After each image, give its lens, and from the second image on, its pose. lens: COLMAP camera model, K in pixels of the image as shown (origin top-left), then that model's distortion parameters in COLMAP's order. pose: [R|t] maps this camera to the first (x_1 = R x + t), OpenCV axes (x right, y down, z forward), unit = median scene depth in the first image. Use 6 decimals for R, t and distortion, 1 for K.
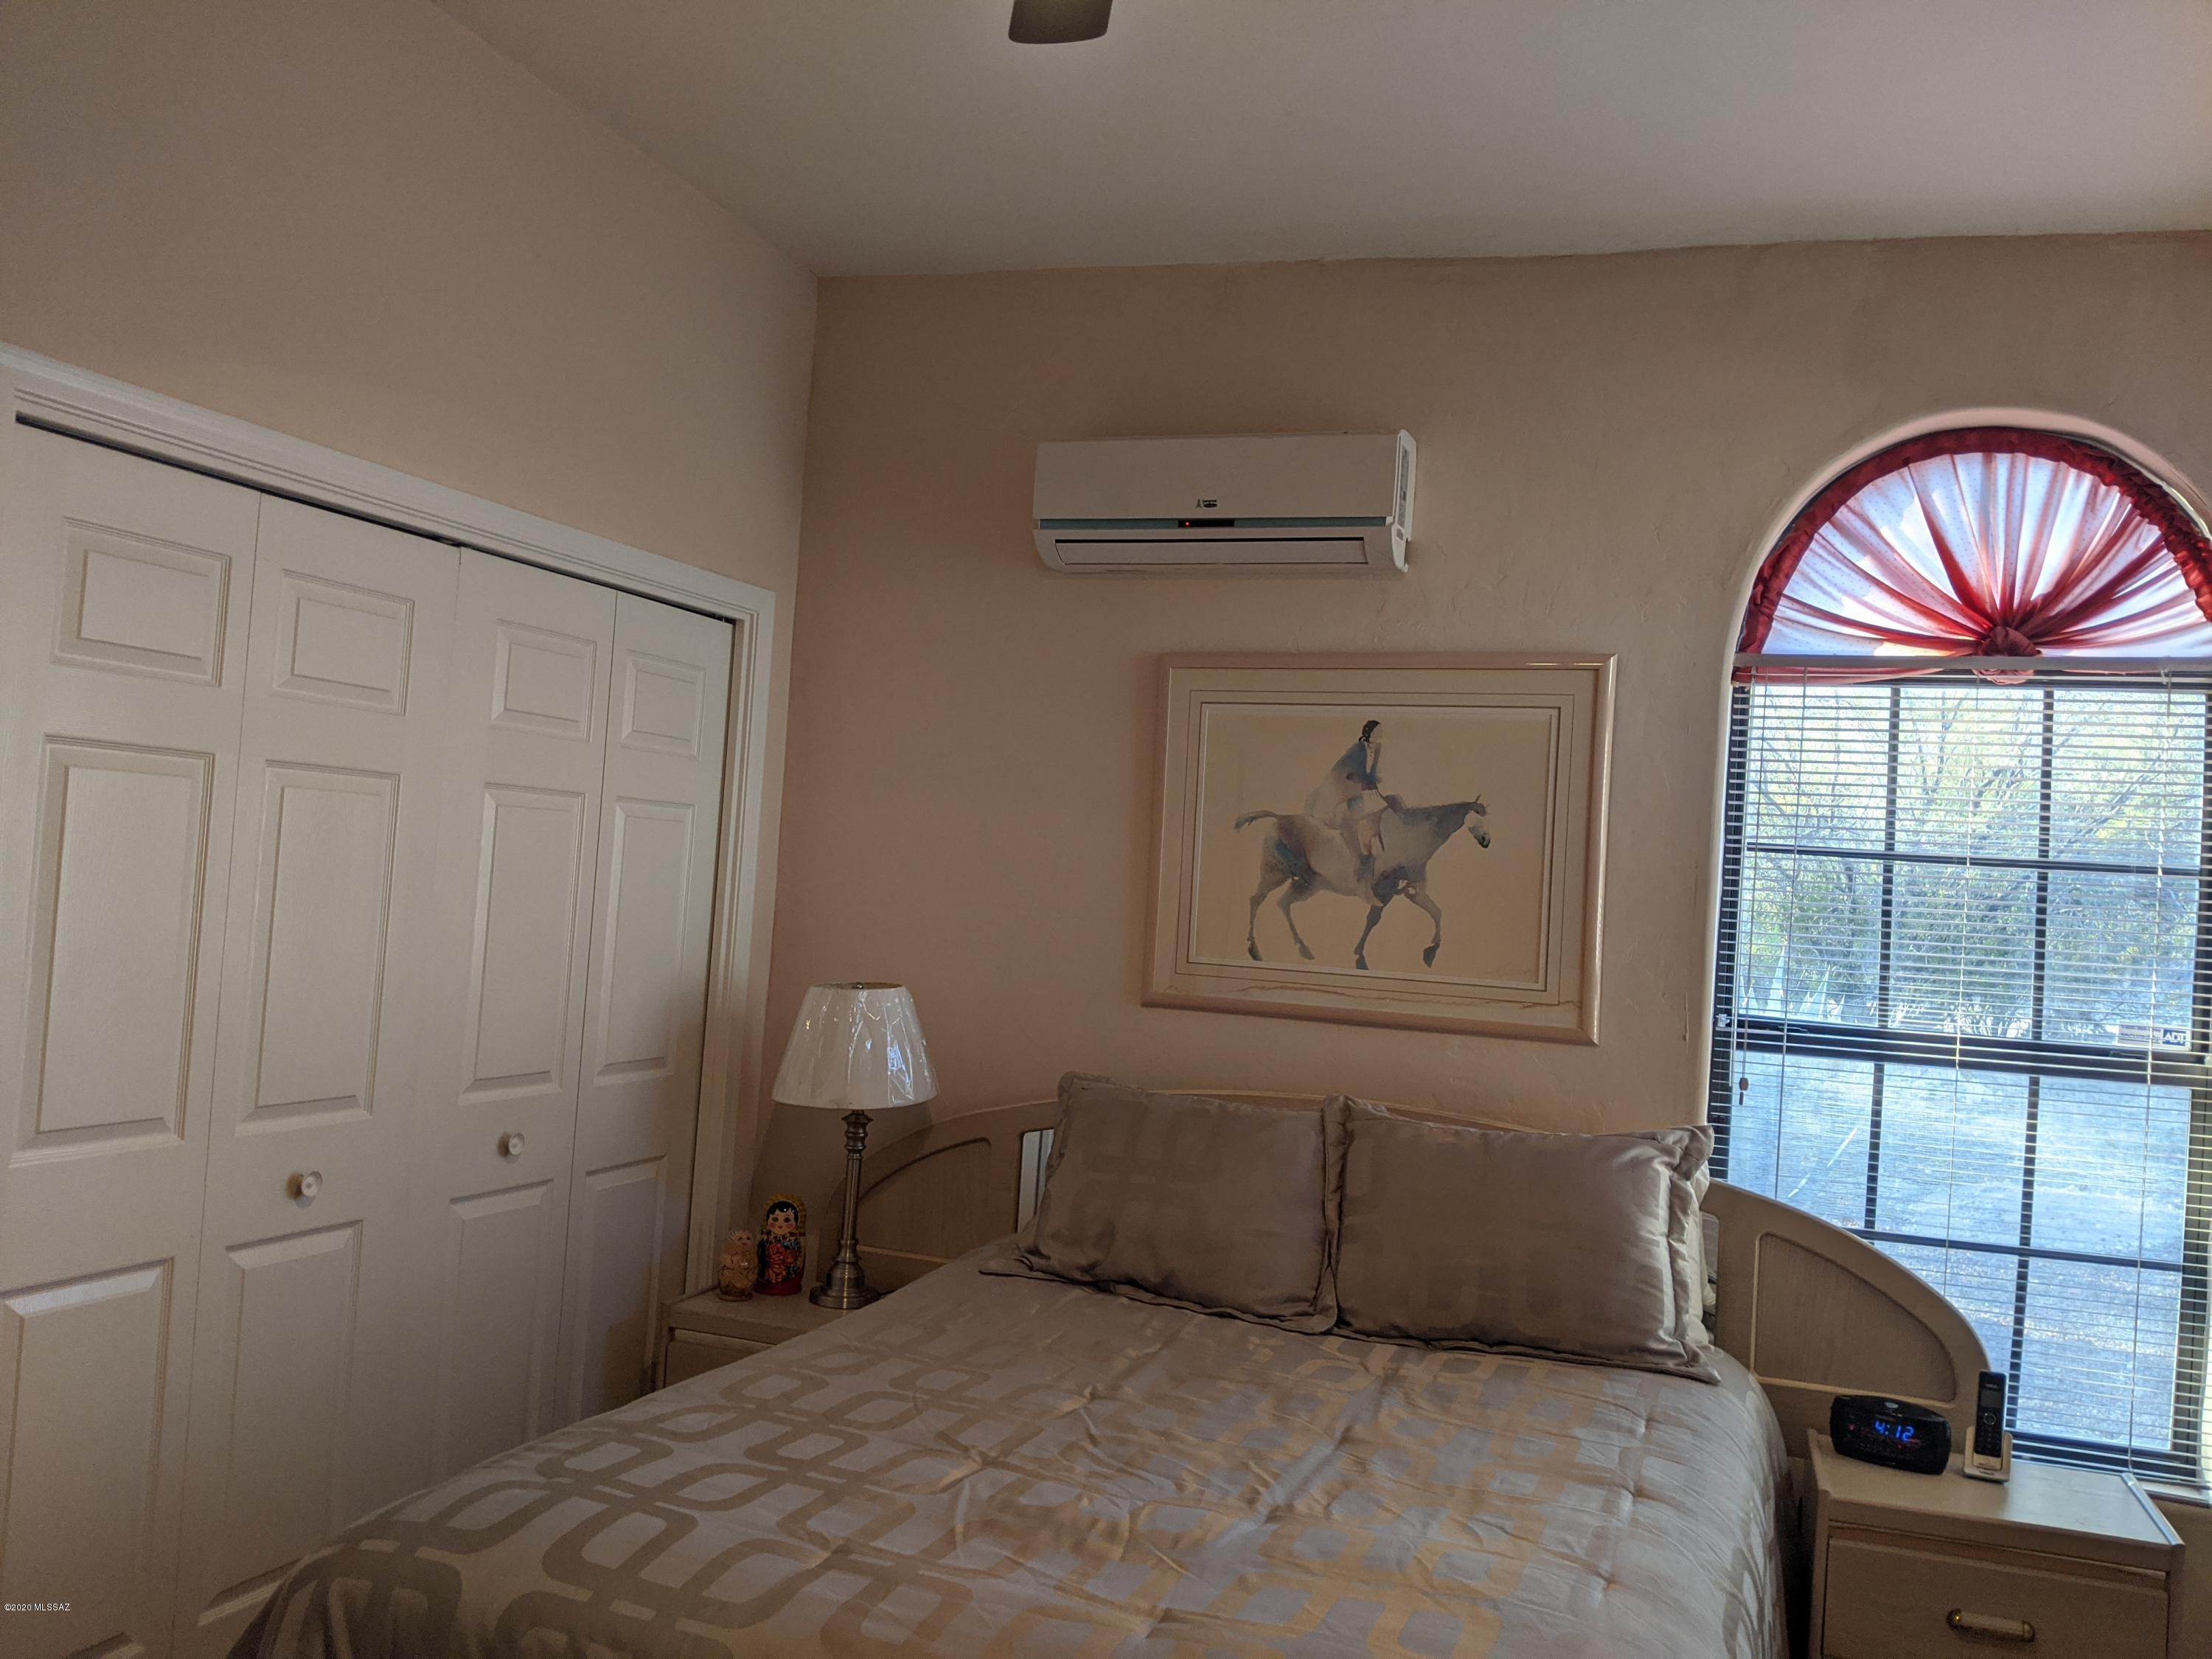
lens RADIAL K [[1761.3, 0, 1109.6], [0, 1761.3, 841.7], [0, 0, 1]] dist [0.050225, -0.093181]
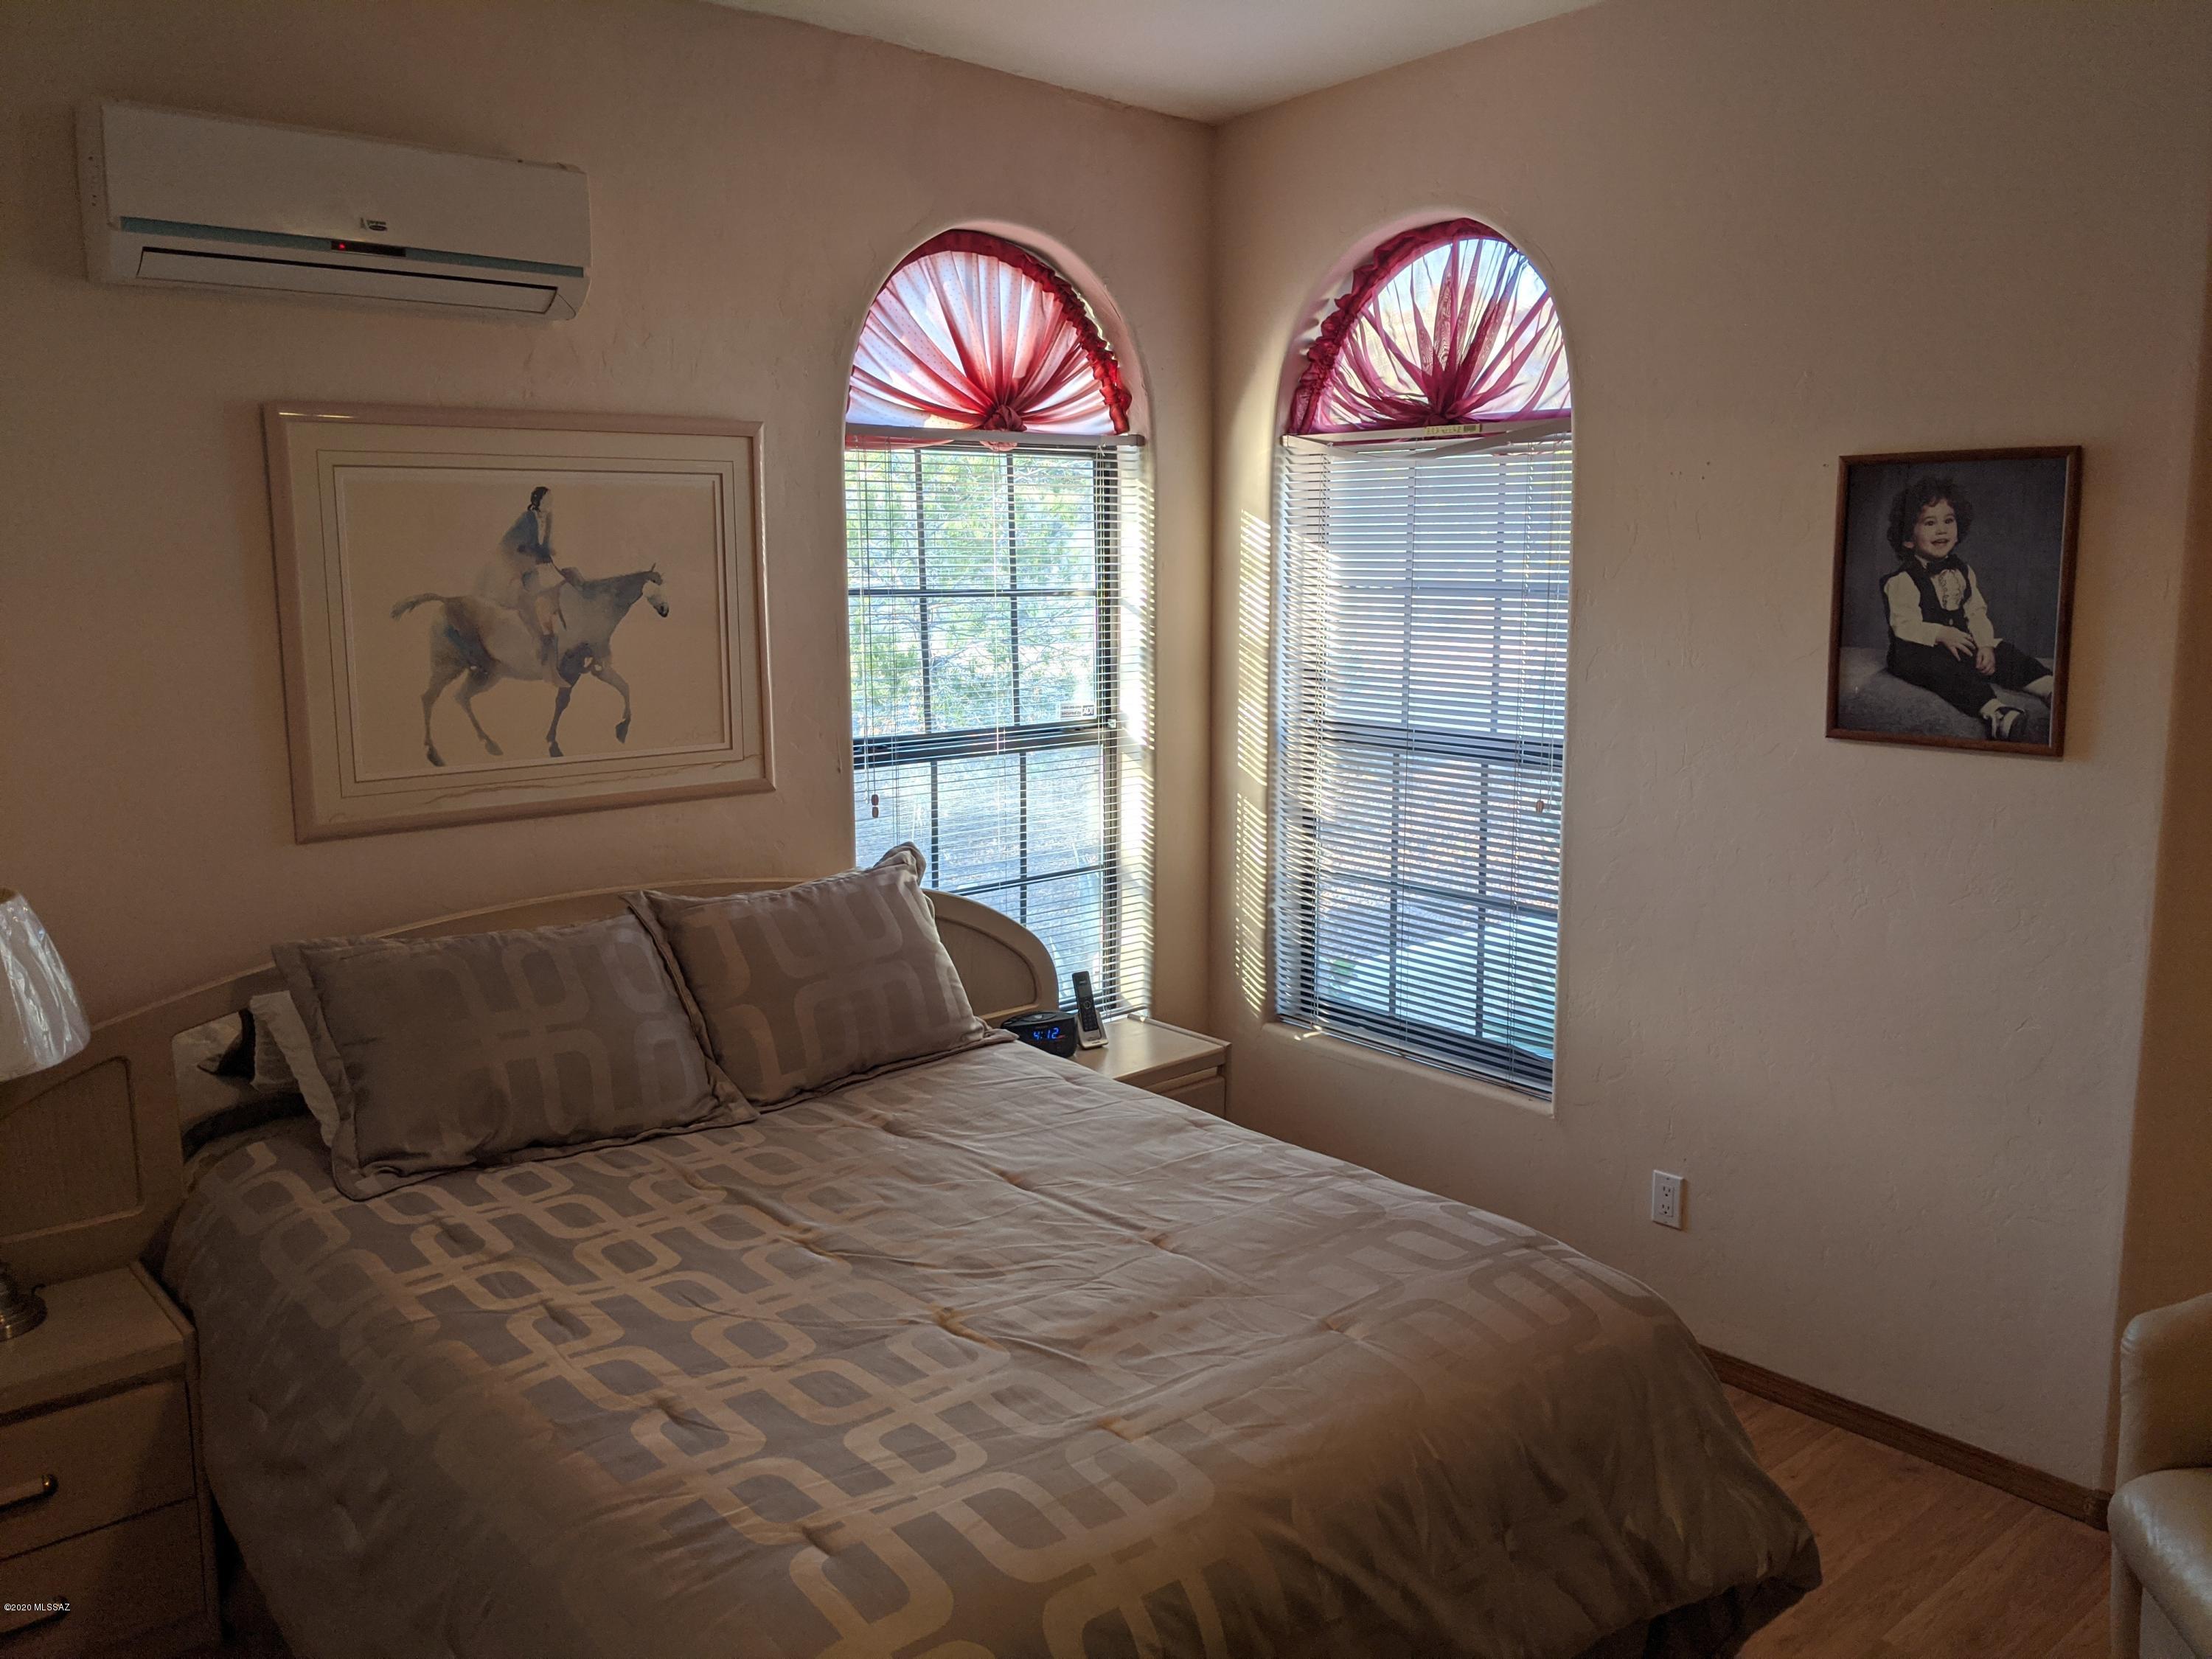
lens RADIAL K [[1761.3, 0, 1115.4], [0, 1761.3, 818.7], [0, 0, 1]] dist [0.050225, -0.093181]
pose [[0.471614, -0.201240, 0.858535, -0.542734], [0.015348, 0.975337, 0.220187, -0.100328], [-0.881671, -0.090667, 0.463072, 0.299400]]
